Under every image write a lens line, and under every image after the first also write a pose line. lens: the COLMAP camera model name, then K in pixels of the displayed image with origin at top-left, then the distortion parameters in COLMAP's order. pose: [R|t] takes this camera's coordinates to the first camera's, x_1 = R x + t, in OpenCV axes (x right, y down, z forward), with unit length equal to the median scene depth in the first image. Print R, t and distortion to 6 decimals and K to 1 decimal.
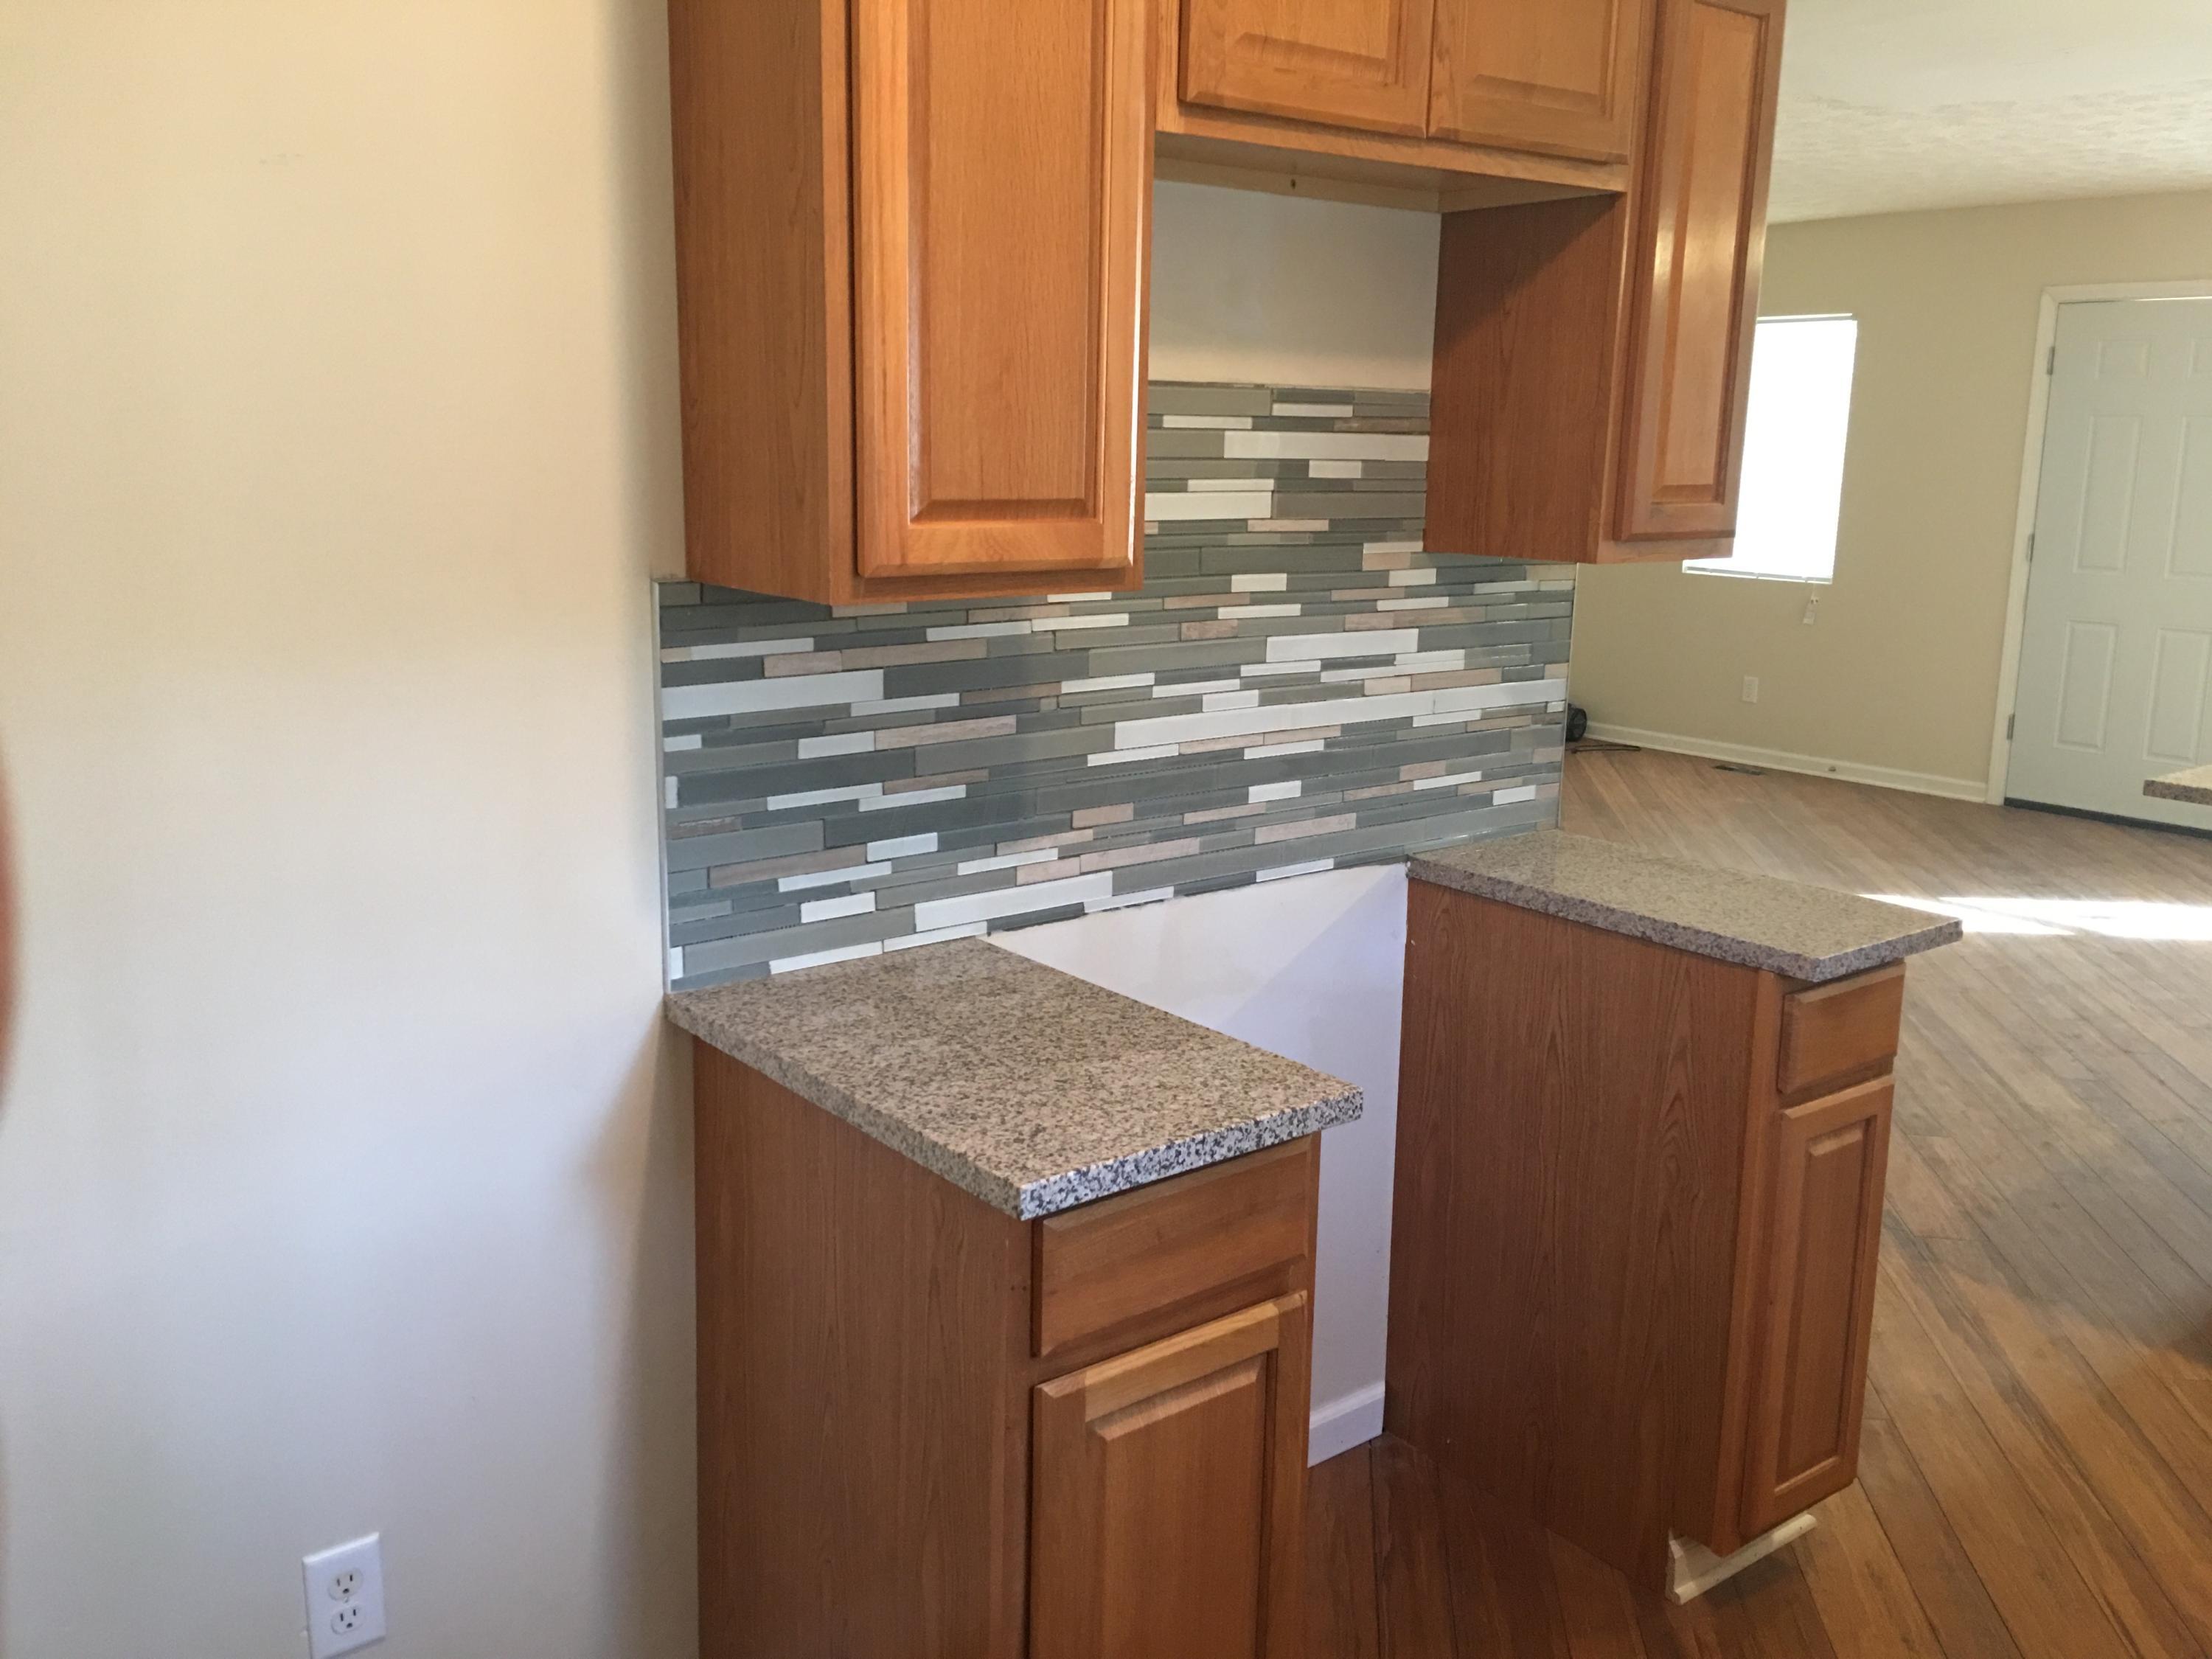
lens RADIAL K [[1875.5, 0, 1099.0], [0, 1875.5, 829.9], [0, 0, 1]] dist [0.116195, -0.175735]
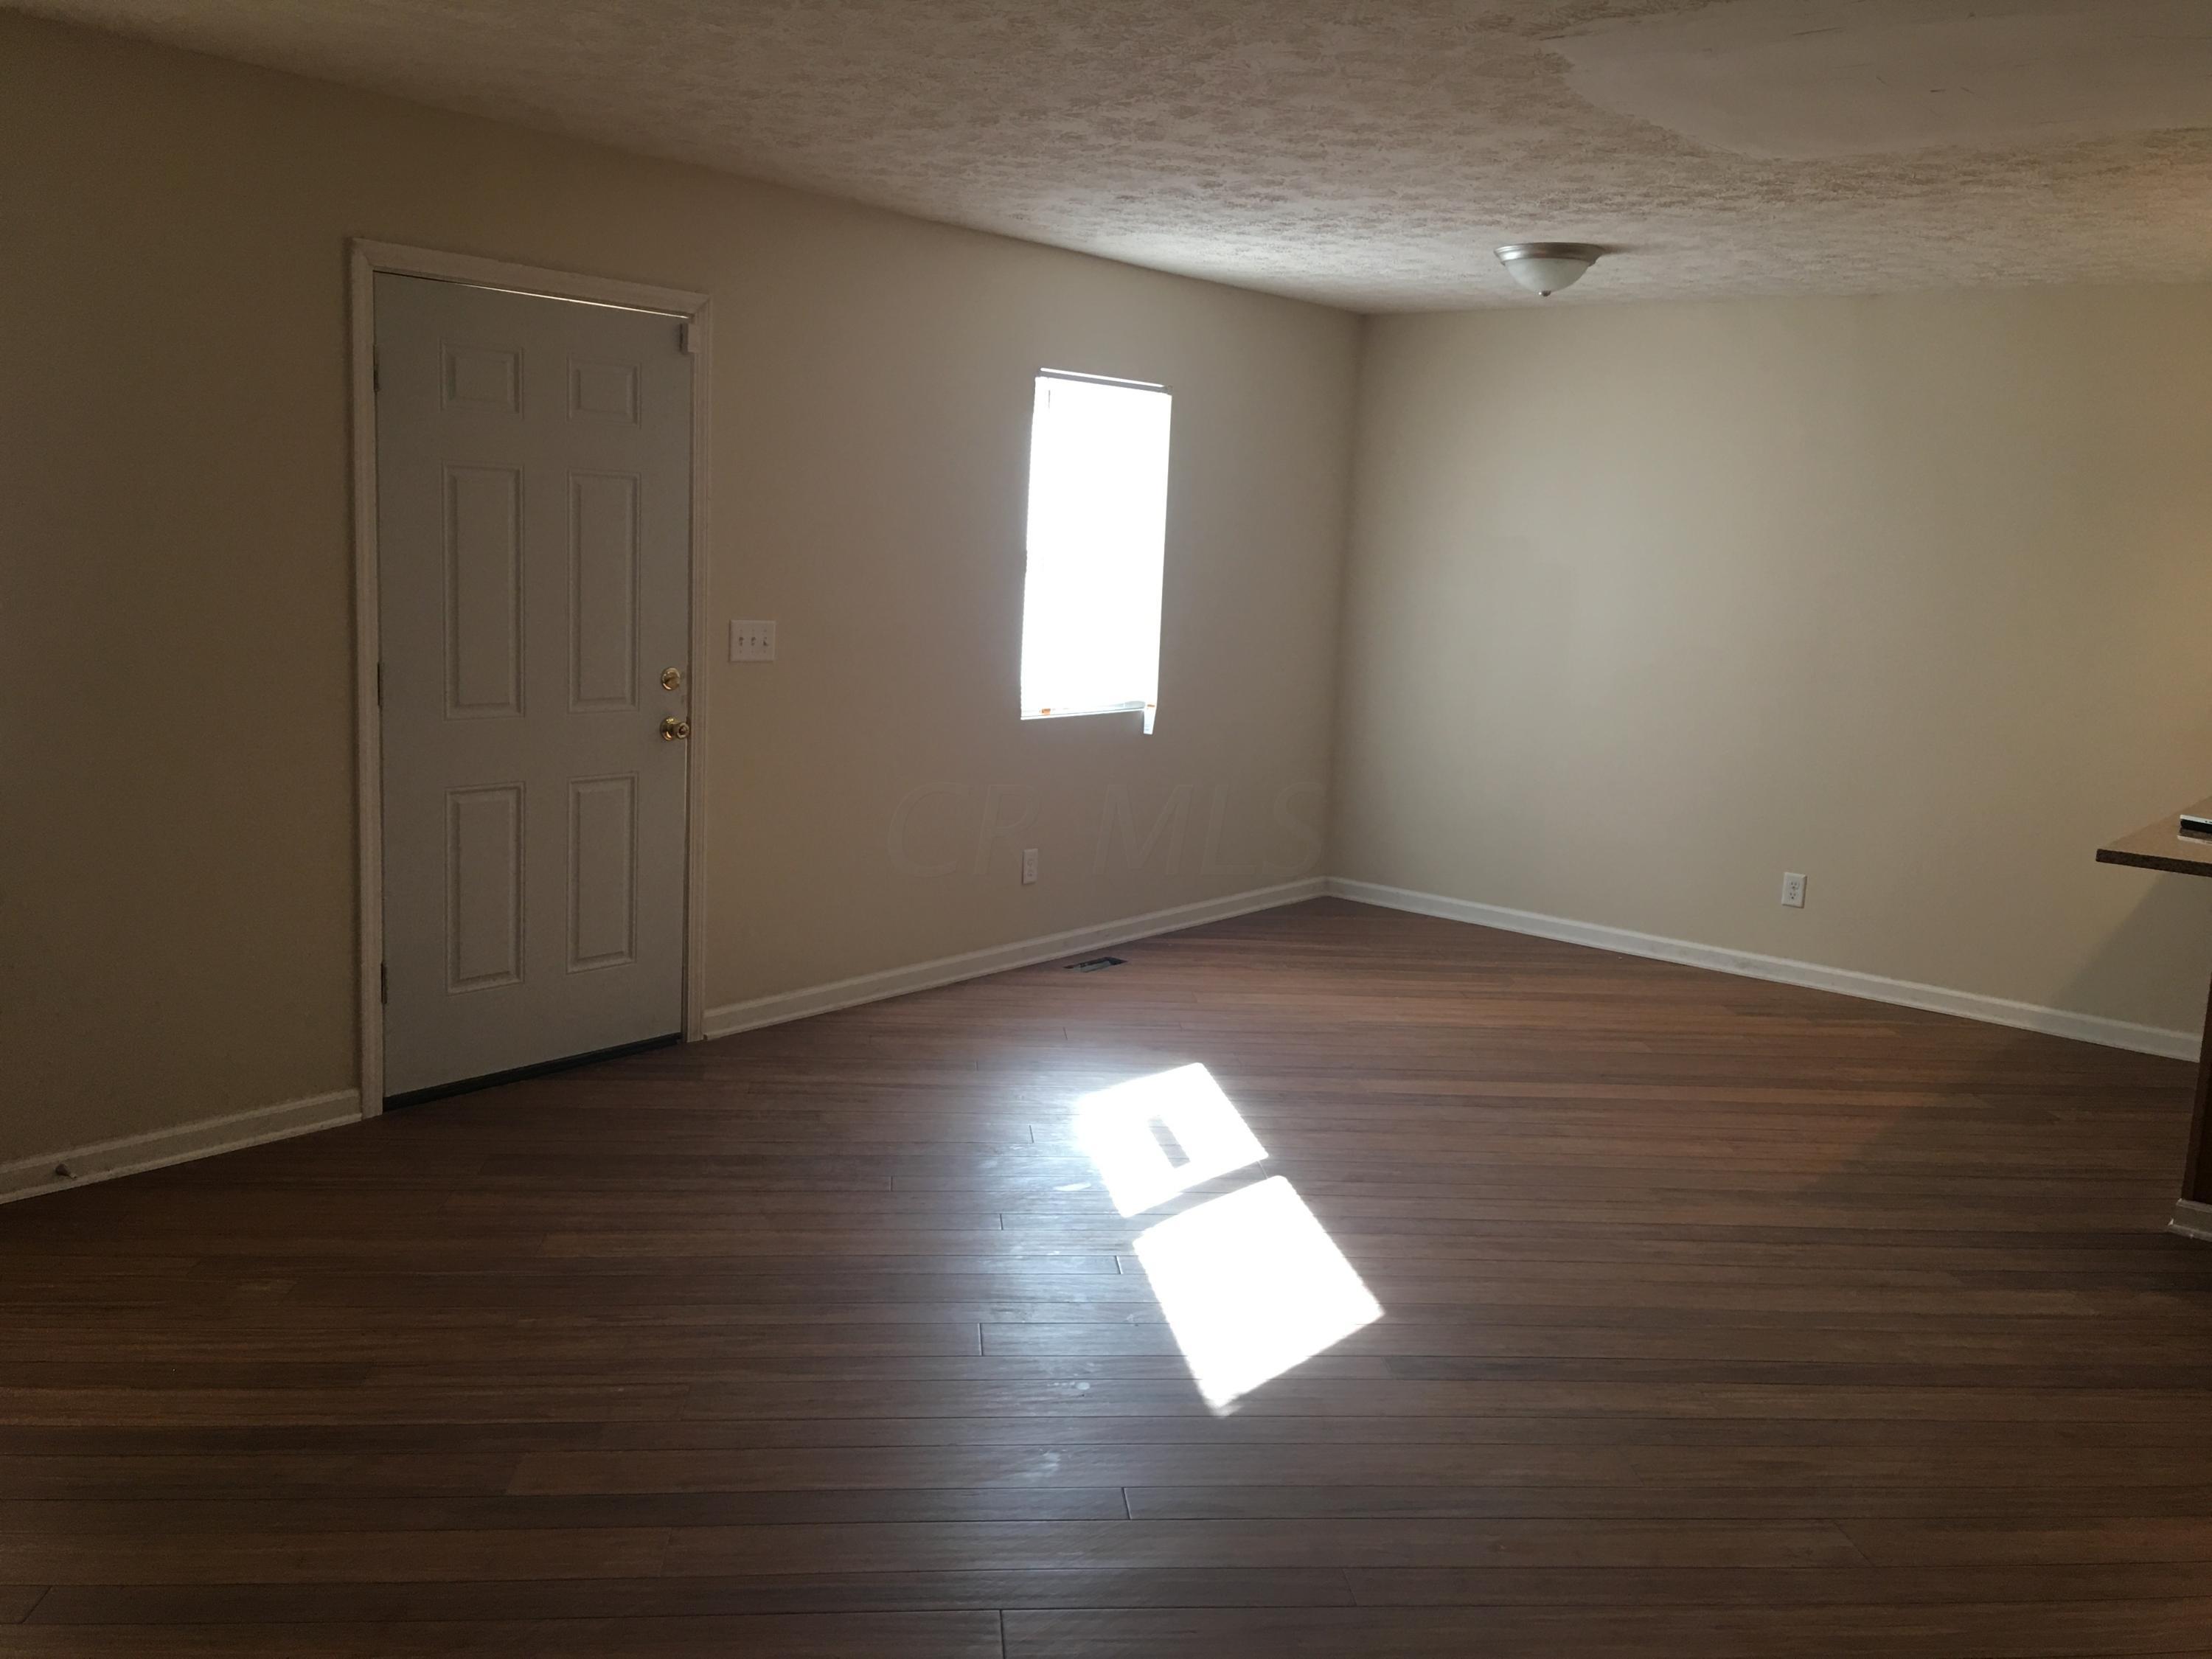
lens RADIAL K [[1875.5, 0, 1099.0], [0, 1875.5, 829.9], [0, 0, 1]] dist [0.116195, -0.175735]
pose [[-0.220084, -0.183257, 0.958113, -0.407119], [0.147509, 0.964649, 0.218390, -0.602739], [-0.964264, 0.189394, -0.185271, 2.759684]]
